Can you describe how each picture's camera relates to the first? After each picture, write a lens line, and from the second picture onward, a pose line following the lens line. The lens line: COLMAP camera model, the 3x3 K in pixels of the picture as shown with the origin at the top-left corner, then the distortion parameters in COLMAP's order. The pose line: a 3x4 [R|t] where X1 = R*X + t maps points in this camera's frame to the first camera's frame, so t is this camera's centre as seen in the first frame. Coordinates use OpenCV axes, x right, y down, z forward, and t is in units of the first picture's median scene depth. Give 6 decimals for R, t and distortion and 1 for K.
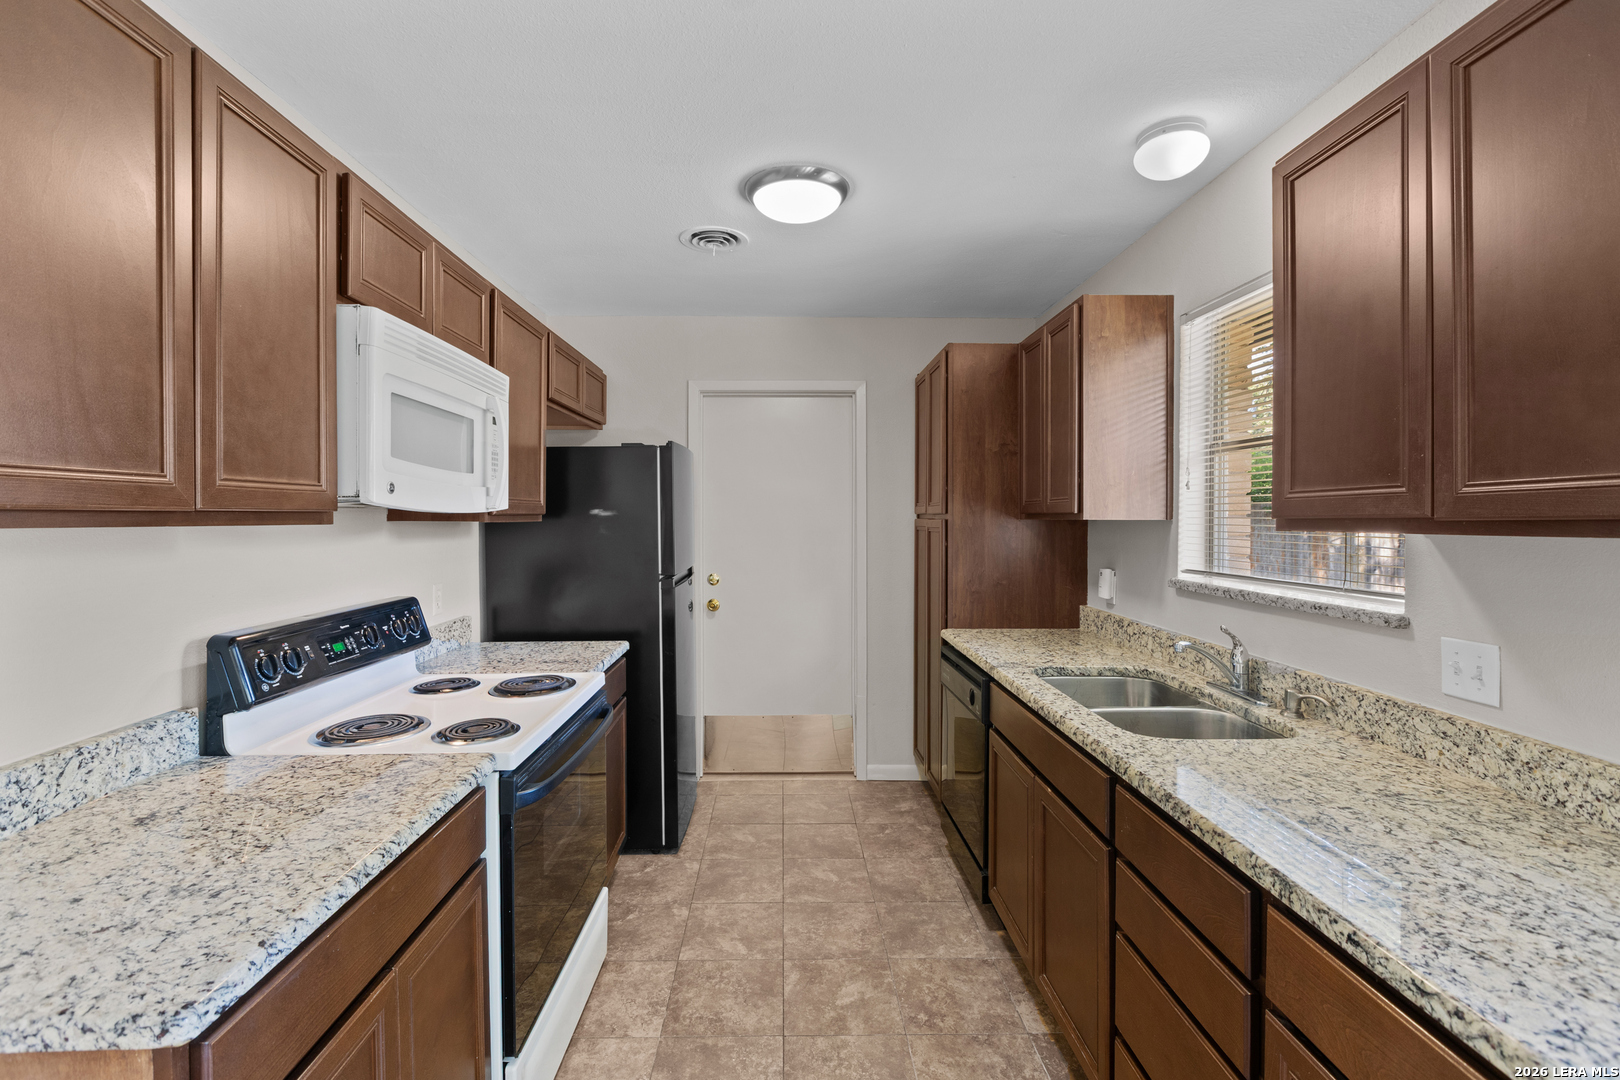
lens RADIAL K [[734.2, 0, 801.5], [0, 734.2, 531.5], [0, 0, 1]] dist [0.002133, -0.000771]
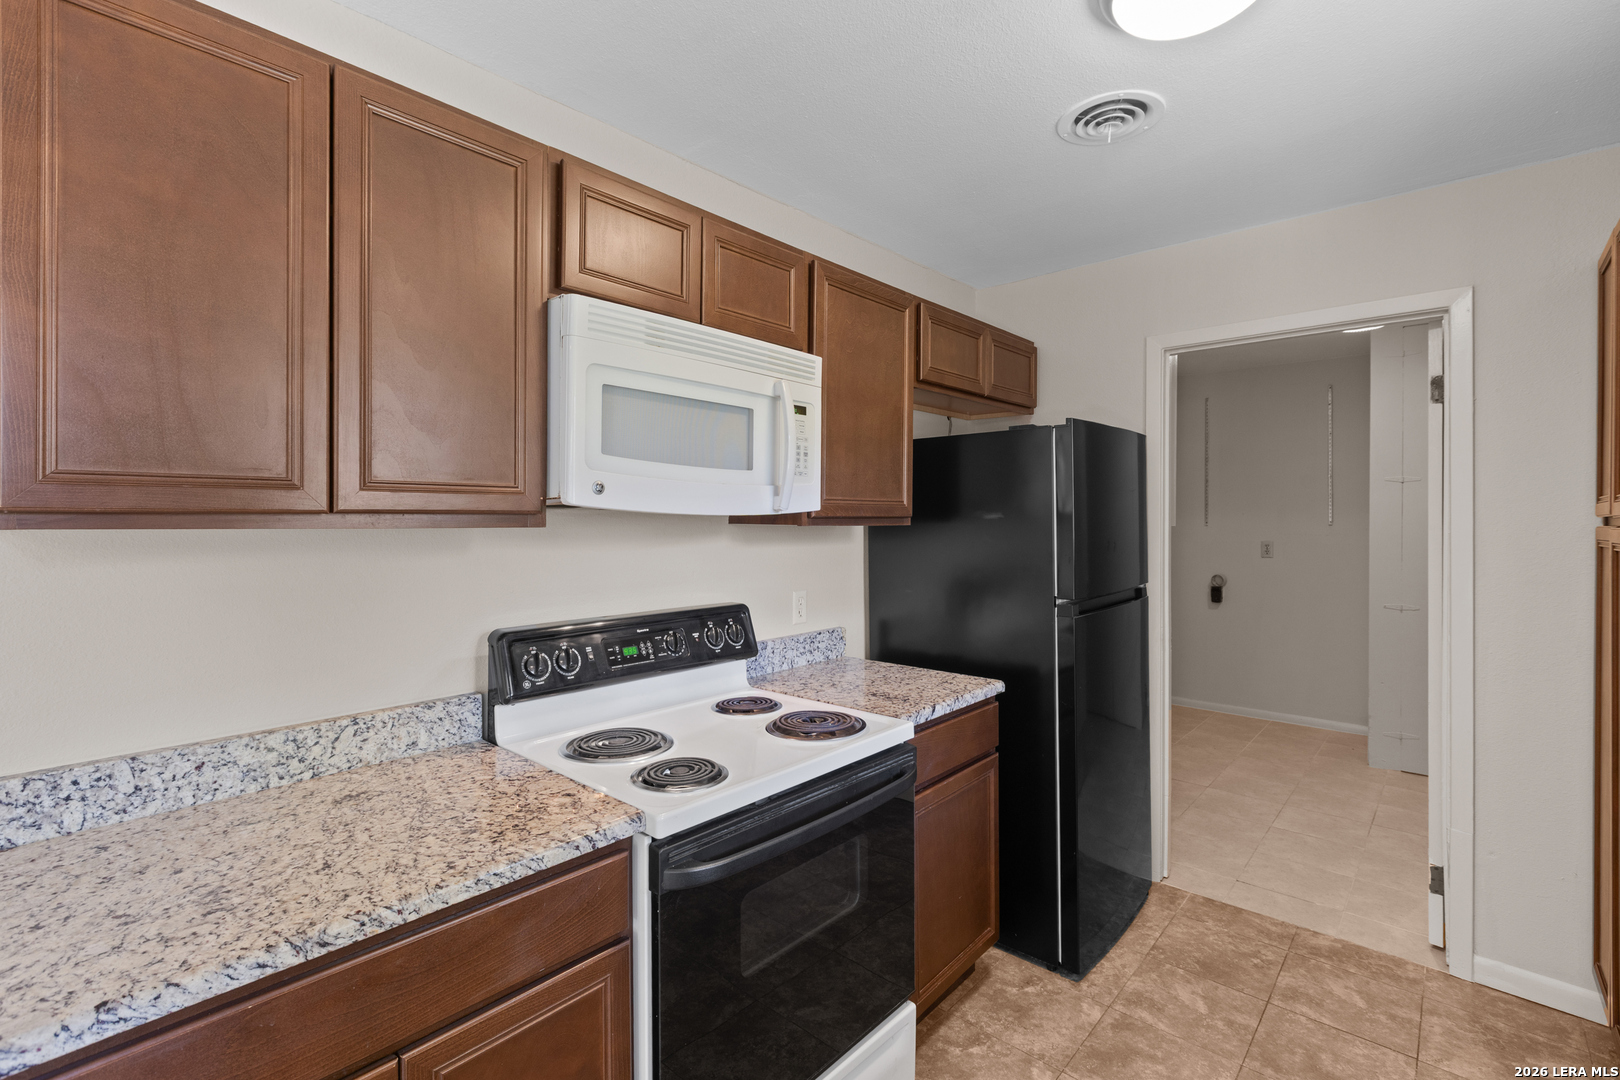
lens RADIAL K [[734.2, 0, 810.2], [0, 734.2, 523.6], [0, 0, 1]] dist [0.002133, -0.000771]
pose [[0.717990, 0.006459, -0.696024, 0.275153], [-0.016476, 0.999834, -0.007718, -0.012738], [0.695858, 0.017010, 0.717977, 0.539703]]
